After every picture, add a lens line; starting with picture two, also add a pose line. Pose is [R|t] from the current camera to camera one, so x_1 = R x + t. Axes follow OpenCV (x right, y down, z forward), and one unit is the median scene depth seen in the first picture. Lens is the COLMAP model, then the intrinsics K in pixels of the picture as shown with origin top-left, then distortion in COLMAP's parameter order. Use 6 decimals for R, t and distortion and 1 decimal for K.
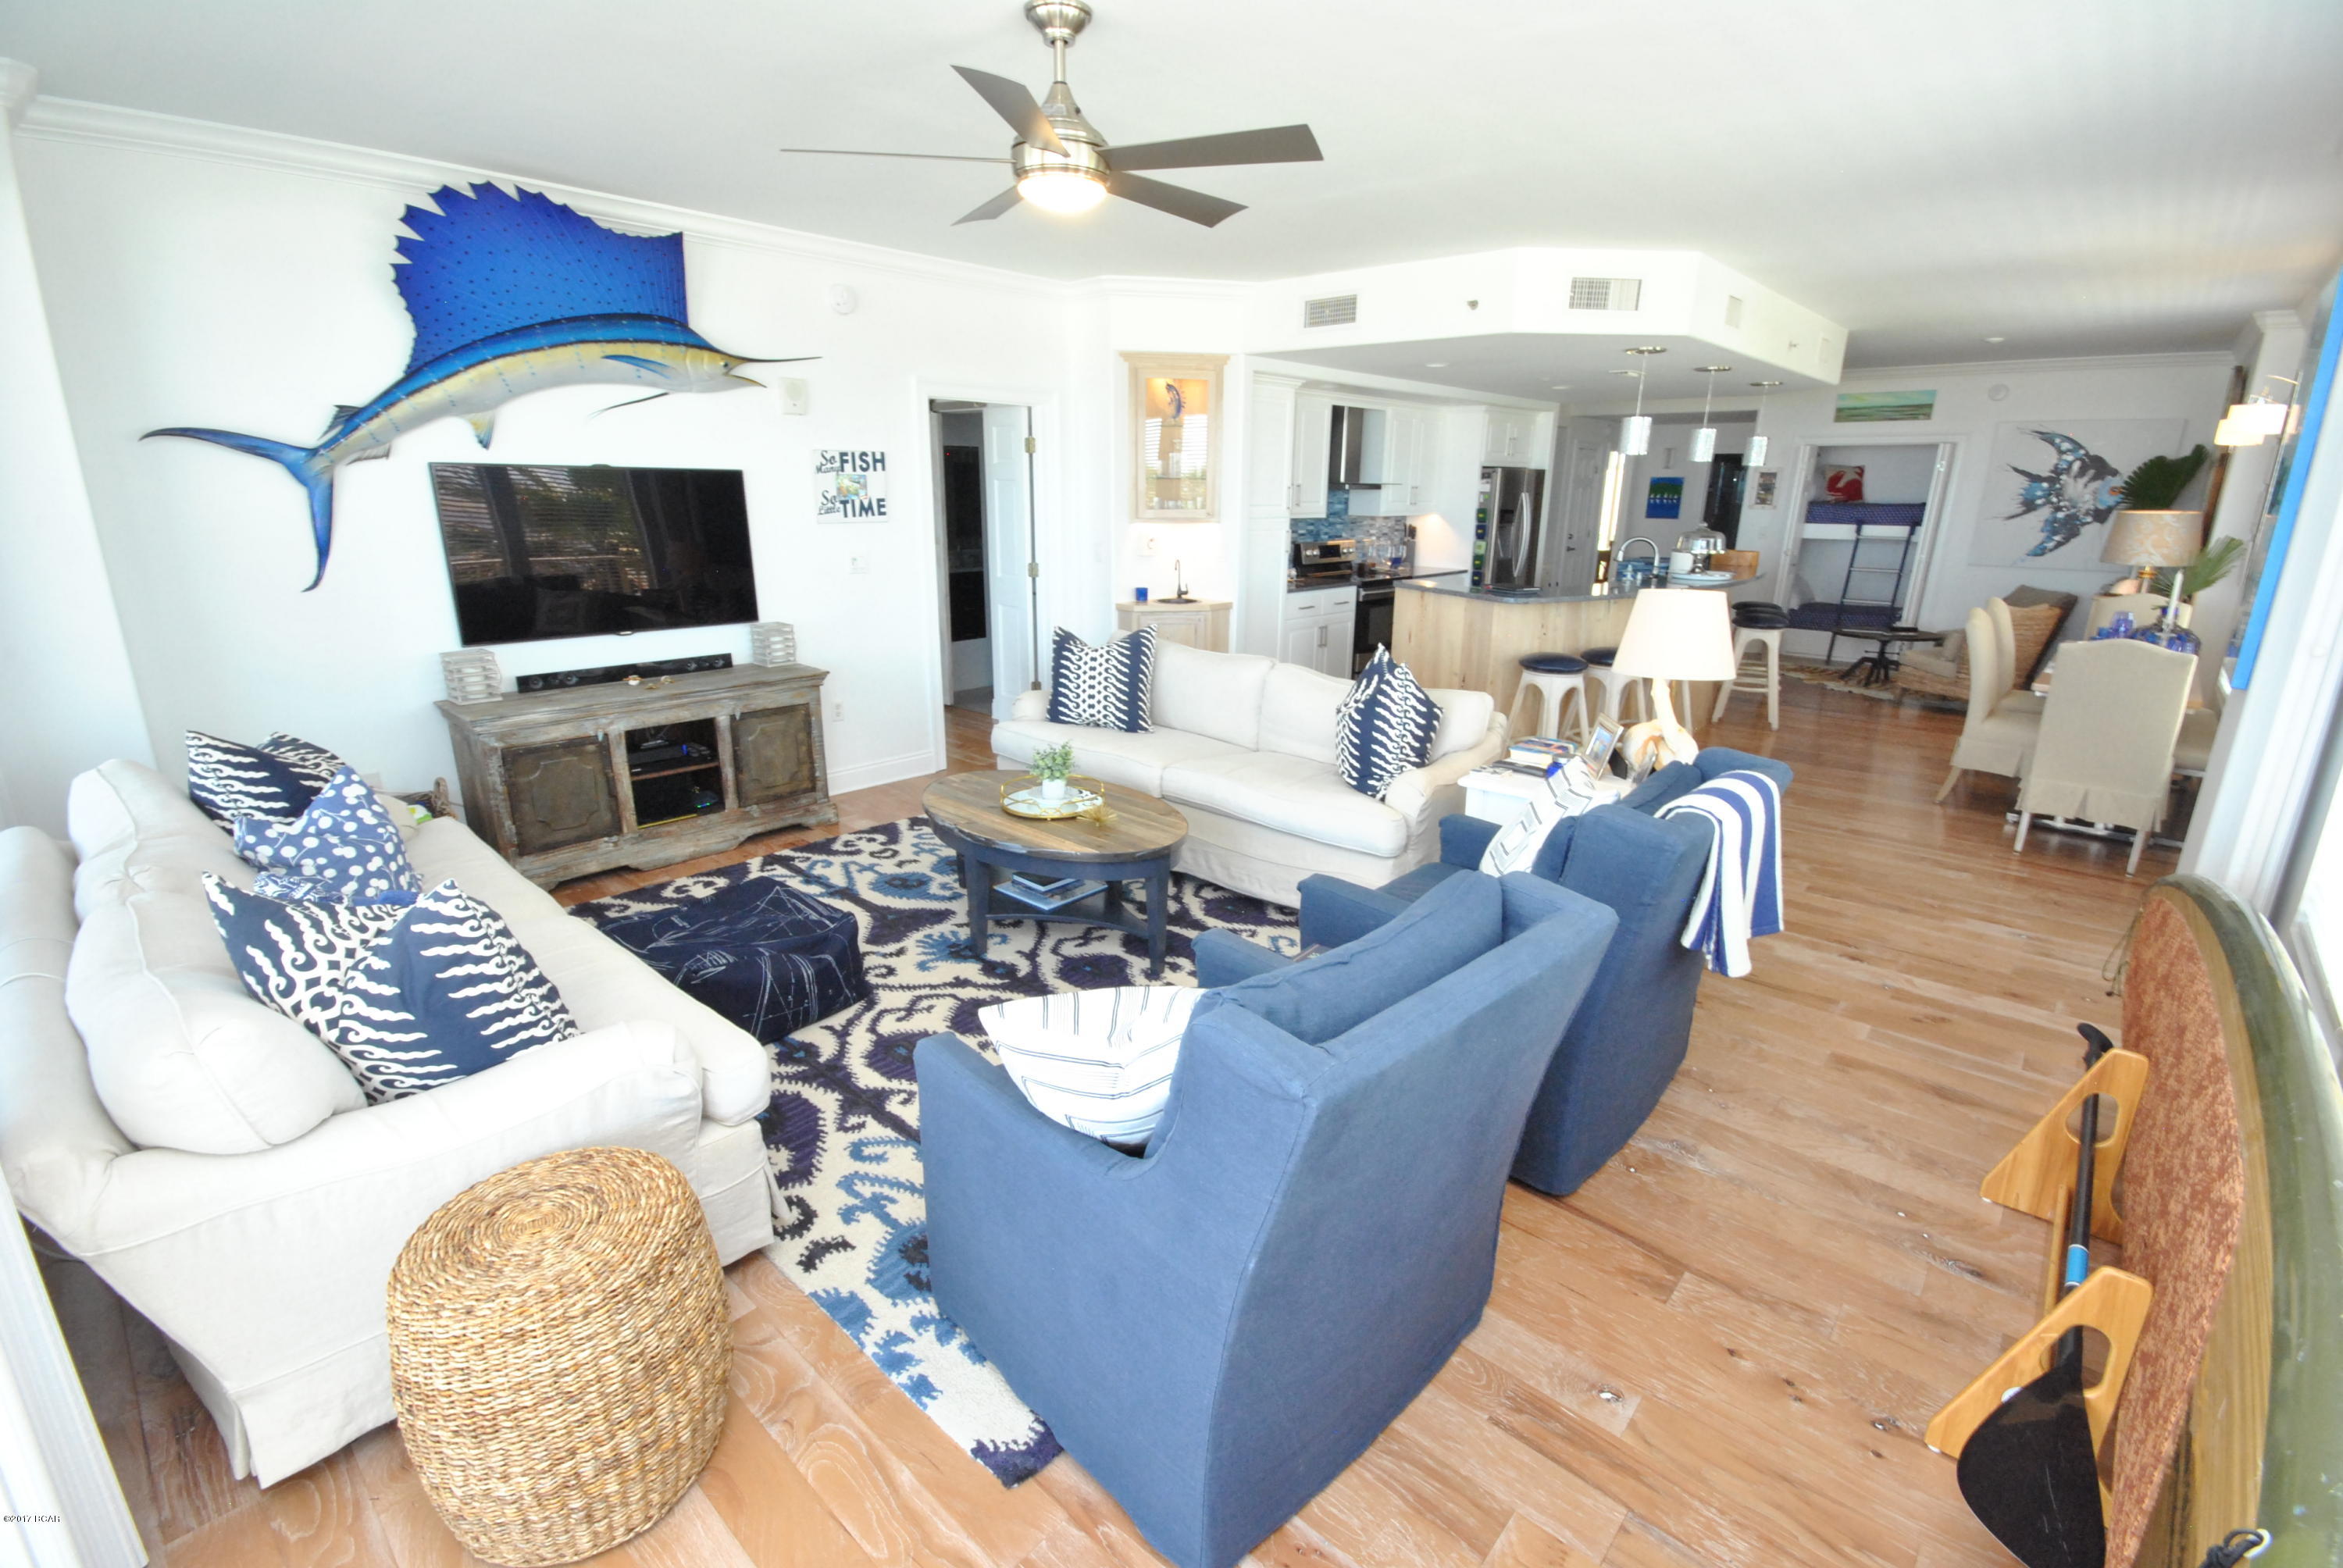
lens RADIAL K [[1034.5, 0, 1154.5], [0, 1034.5, 793.7], [0, 0, 1]] dist [0.007841, -0.010492]
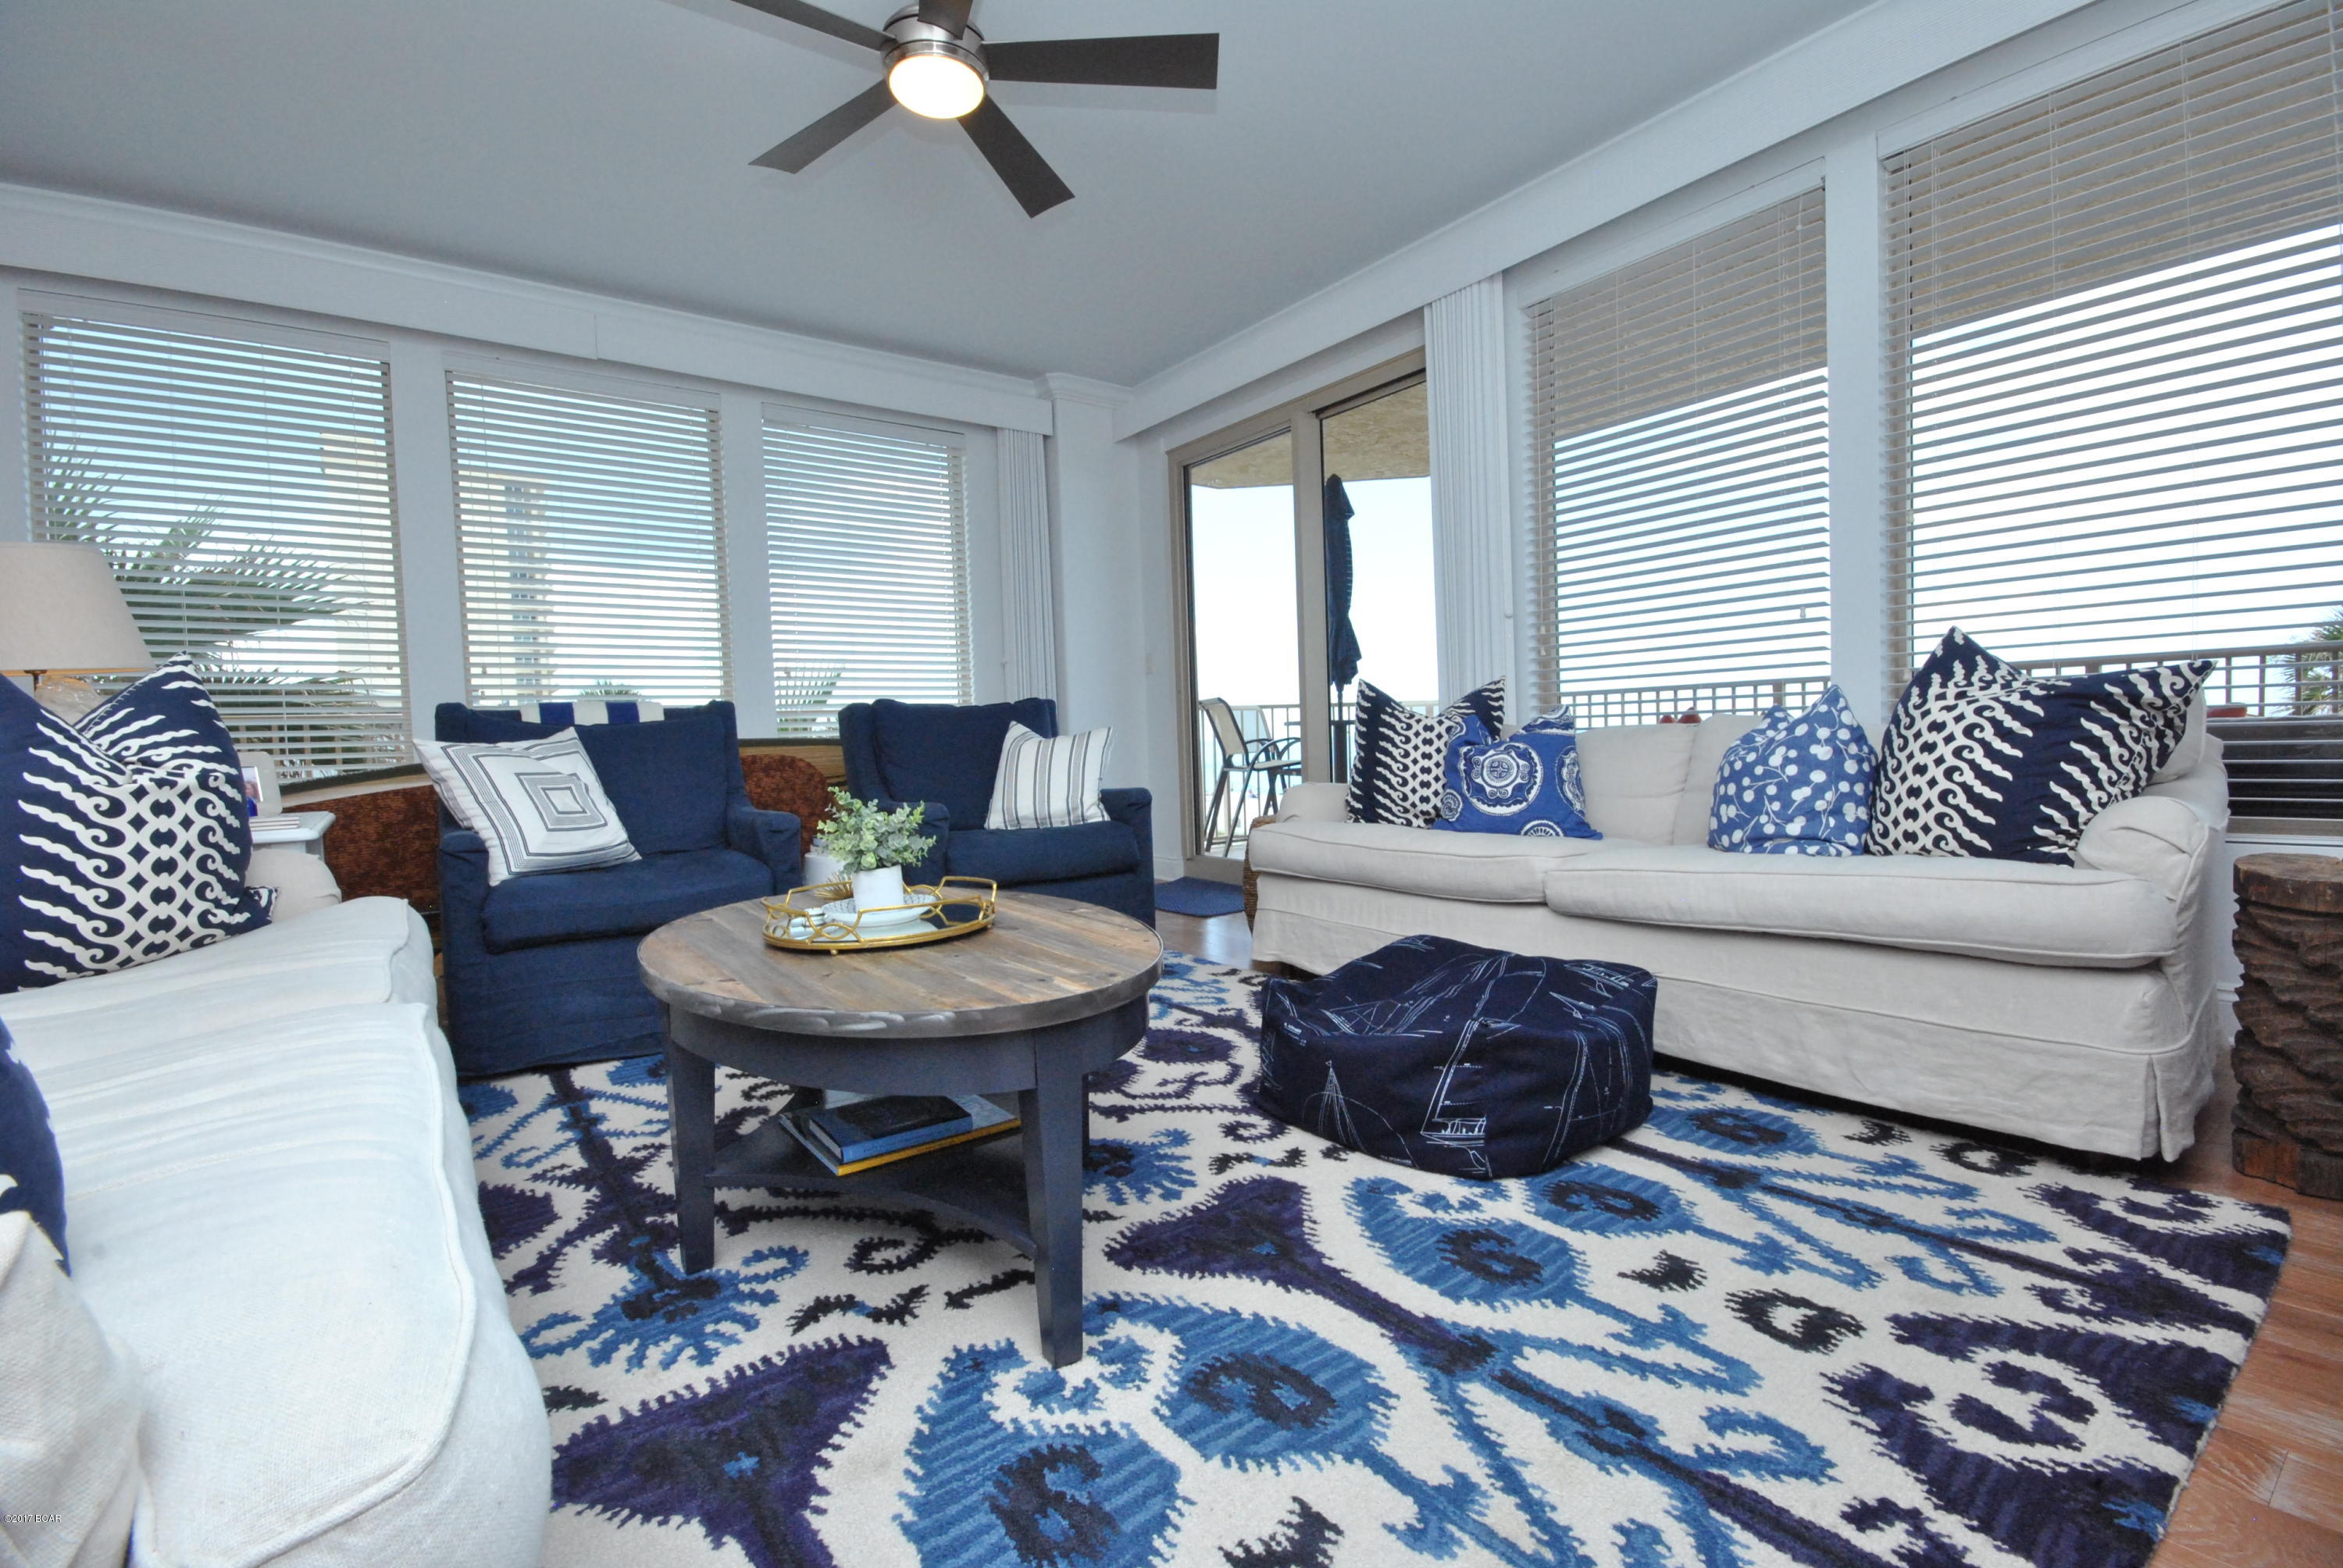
lens RADIAL K [[1034.5, 0, 1163.4], [0, 1034.5, 778.9], [0, 0, 1]] dist [0.007841, -0.010492]
pose [[-0.981396, 0.016999, 0.191239, -0.141690], [0.078513, 0.944513, 0.318954, -0.087100], [-0.175206, 0.328035, -0.928276, 0.632845]]
